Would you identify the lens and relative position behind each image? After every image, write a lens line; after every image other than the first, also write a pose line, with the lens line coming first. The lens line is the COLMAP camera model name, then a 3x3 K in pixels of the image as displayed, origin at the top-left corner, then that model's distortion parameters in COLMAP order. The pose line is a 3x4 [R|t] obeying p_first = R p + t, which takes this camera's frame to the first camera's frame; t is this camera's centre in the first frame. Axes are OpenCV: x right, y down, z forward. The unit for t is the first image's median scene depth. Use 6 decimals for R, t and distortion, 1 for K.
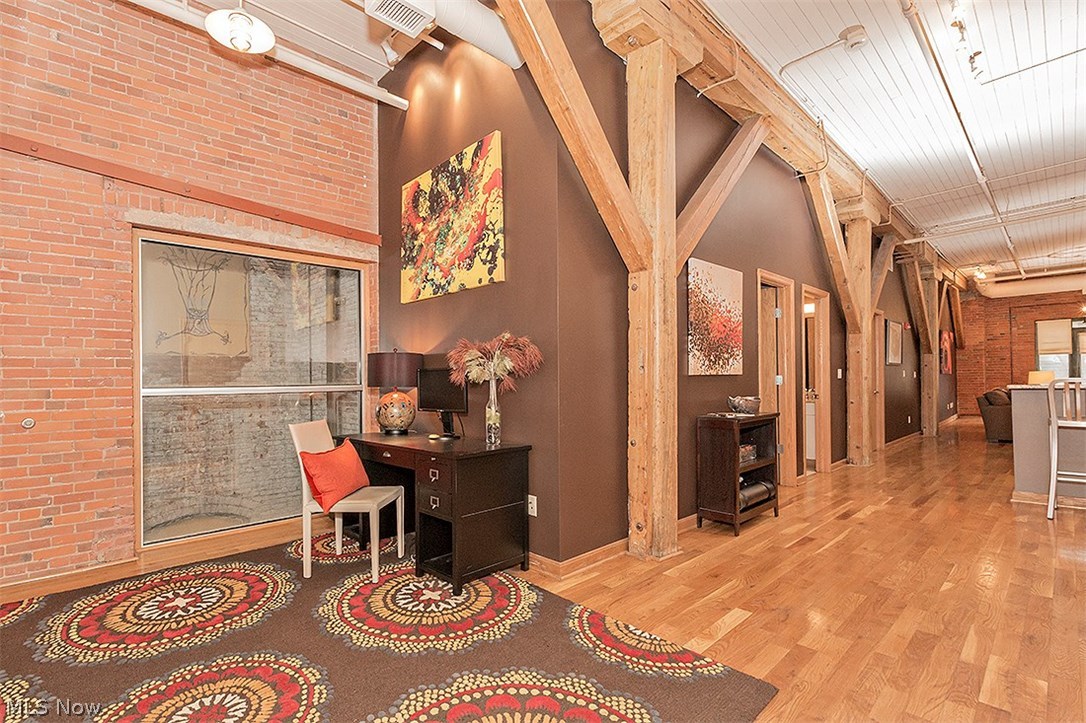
lens RADIAL K [[533.2, 0, 547.3], [0, 533.2, 375.2], [0, 0, 1]] dist [0.012028, 0.000781]
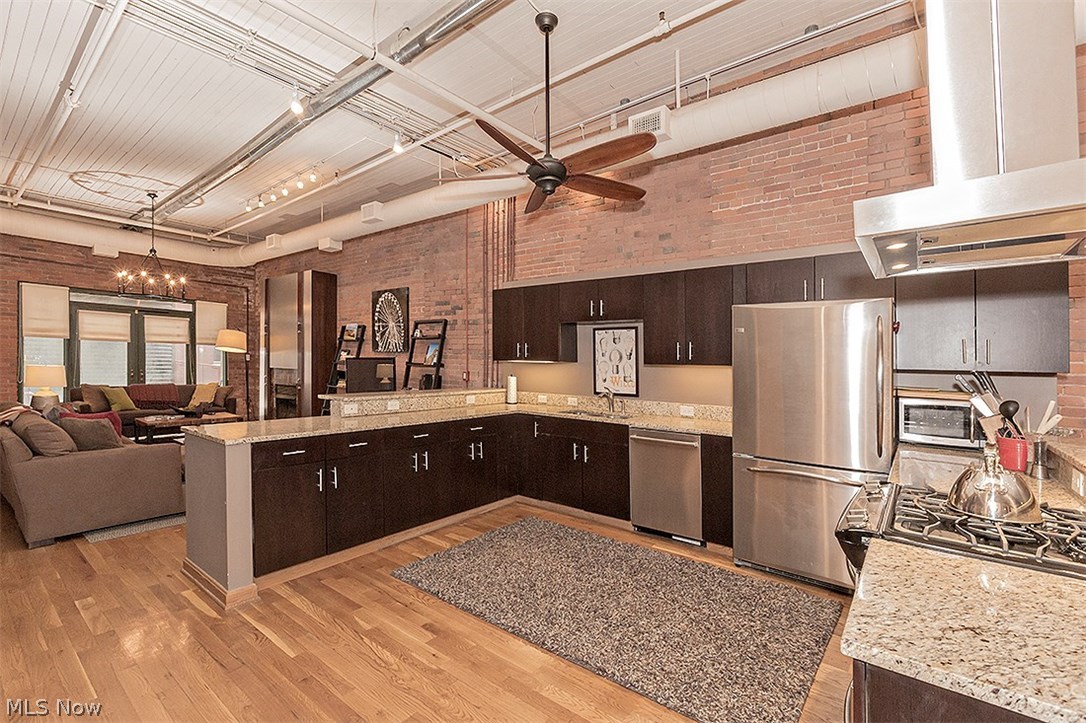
lens RADIAL K [[495.3, 0, 486.9], [0, 495.3, 388.3], [0, 0, 1]] dist [0.001010, 0.000116]
pose [[-0.016966, -0.023889, 0.999571, 0.335388], [-0.046357, 0.998658, 0.023081, -0.015503], [-0.998781, -0.045946, -0.018051, 0.496017]]
